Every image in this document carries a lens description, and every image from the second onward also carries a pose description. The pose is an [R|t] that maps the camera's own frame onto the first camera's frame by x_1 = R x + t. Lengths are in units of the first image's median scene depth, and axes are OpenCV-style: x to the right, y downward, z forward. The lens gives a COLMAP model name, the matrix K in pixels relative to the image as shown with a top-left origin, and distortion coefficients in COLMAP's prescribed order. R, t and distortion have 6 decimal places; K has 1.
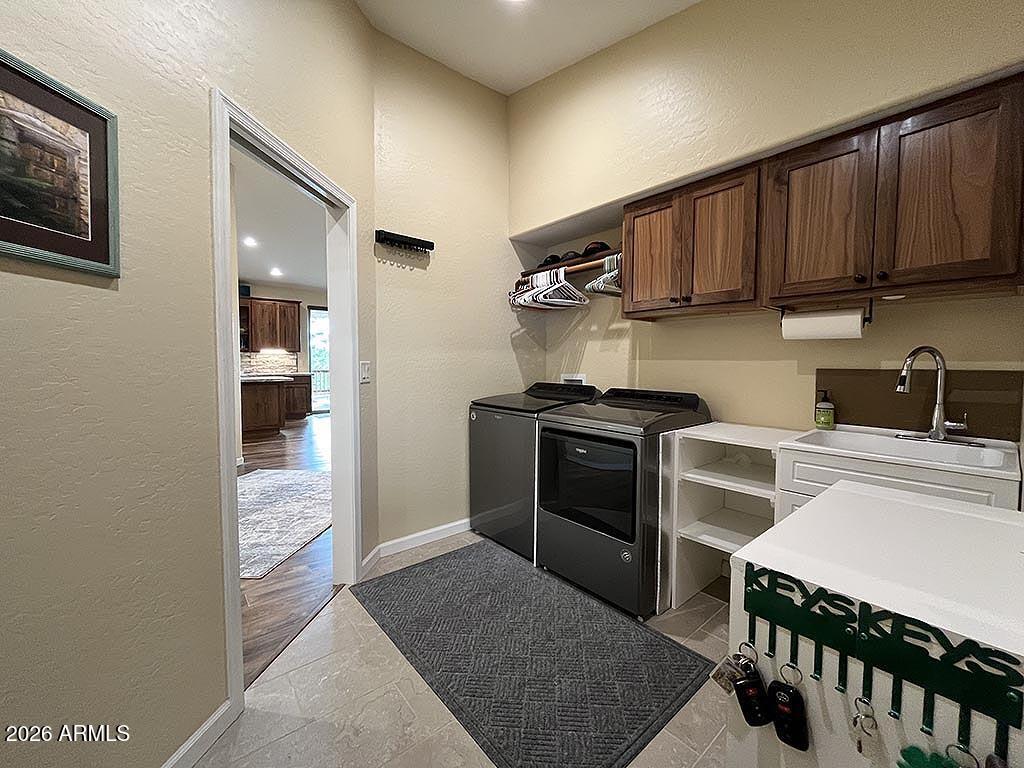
lens RADIAL K [[413.2, 0, 507.5], [0, 413.2, 382.7], [0, 0, 1]] dist [0.000331, -0.000017]
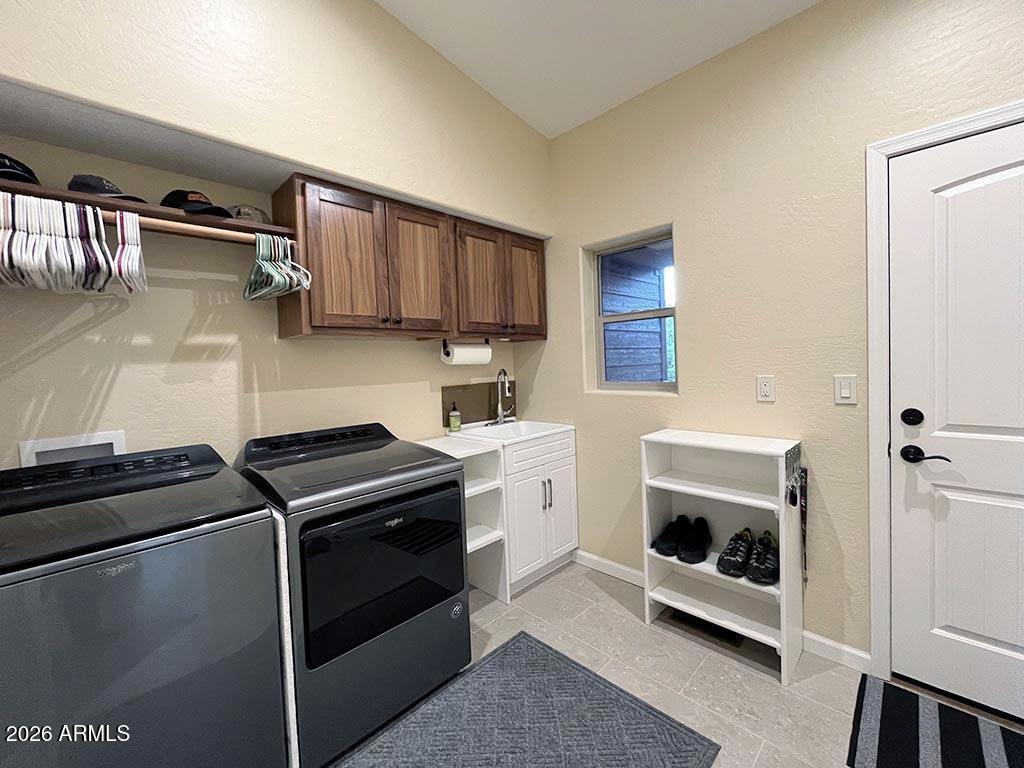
lens RADIAL K [[413.2, 0, 513.5], [0, 413.2, 382.1], [0, 0, 1]] dist [0.000331, -0.000017]
pose [[-0.072053, -0.046975, 0.996294, -0.504018], [0.089676, 0.994540, 0.053377, -0.088726], [-0.993361, 0.093189, -0.067447, 0.785463]]
